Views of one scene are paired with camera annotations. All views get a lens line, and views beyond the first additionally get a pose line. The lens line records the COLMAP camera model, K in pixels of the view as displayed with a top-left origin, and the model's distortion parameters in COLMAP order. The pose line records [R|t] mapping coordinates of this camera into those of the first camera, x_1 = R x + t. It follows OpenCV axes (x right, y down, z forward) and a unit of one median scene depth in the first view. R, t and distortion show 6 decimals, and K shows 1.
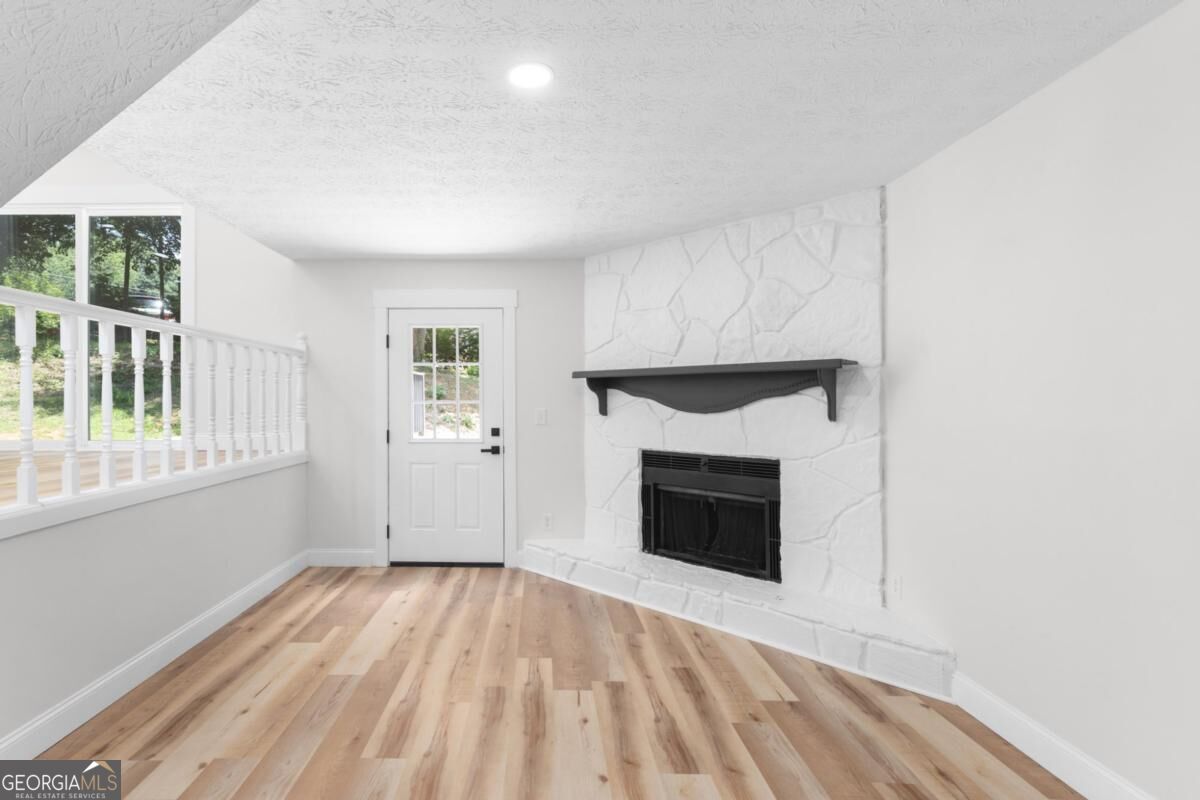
lens RADIAL K [[566.7, 0, 532.8], [0, 566.7, 400.6], [0, 0, 1]] dist [0.001206, 0.000085]
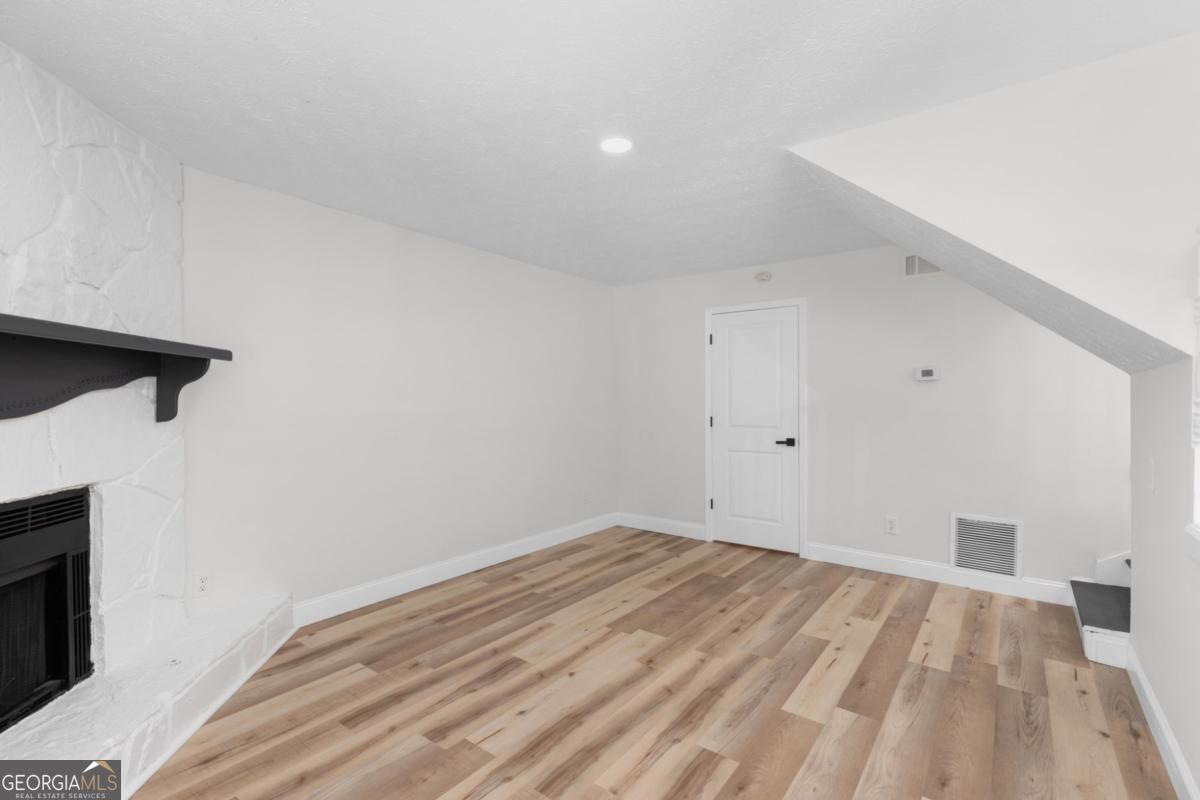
lens RADIAL K [[543.9, 0, 604.6], [0, 543.9, 396.6], [0, 0, 1]] dist [0.000408, -0.000213]
pose [[-0.808455, 0.000349, 0.588558, -0.392182], [-0.002042, 0.999992, -0.003397, 0.003227], [-0.588554, -0.003948, -0.808448, 1.114726]]
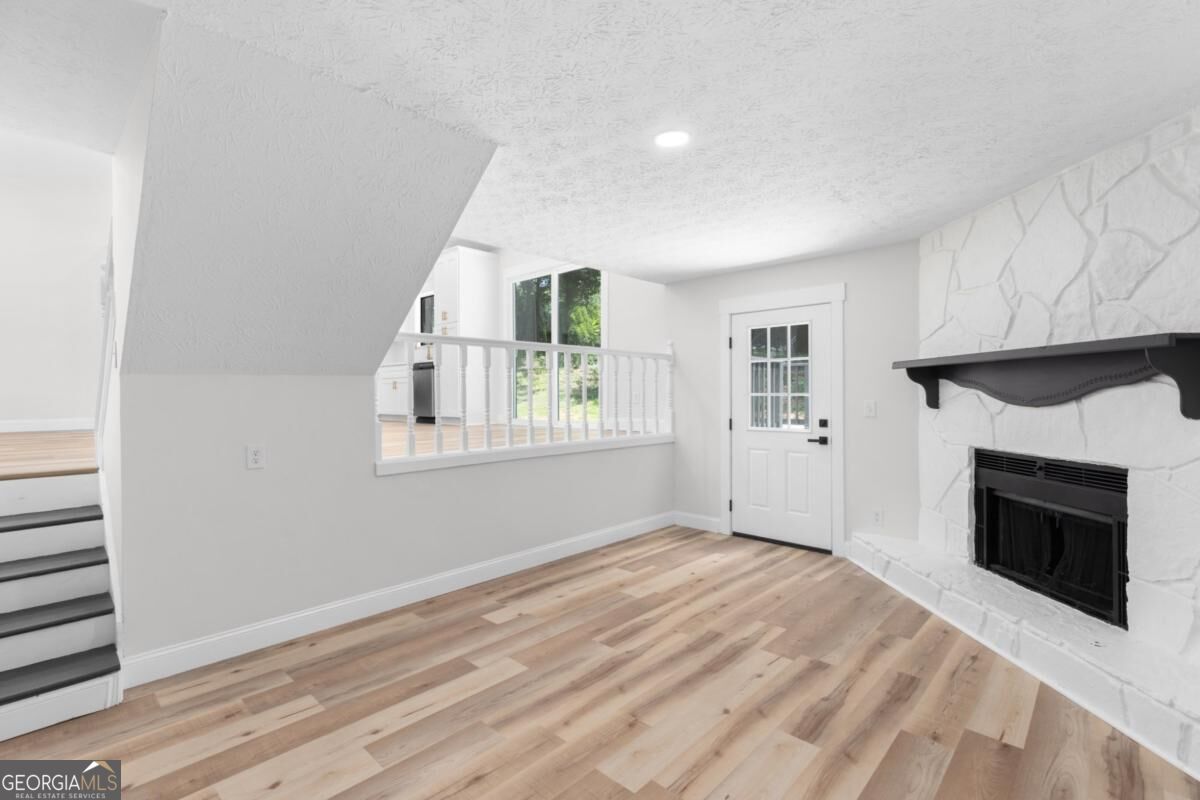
lens RADIAL K [[543.9, 0, 604.6], [0, 543.9, 396.6], [0, 0, 1]] dist [0.000408, -0.000213]
pose [[0.741392, -0.002517, -0.671068, 0.389304], [0.006730, 0.999971, 0.003684, 0.000900], [0.671039, -0.007247, 0.741387, -0.006187]]
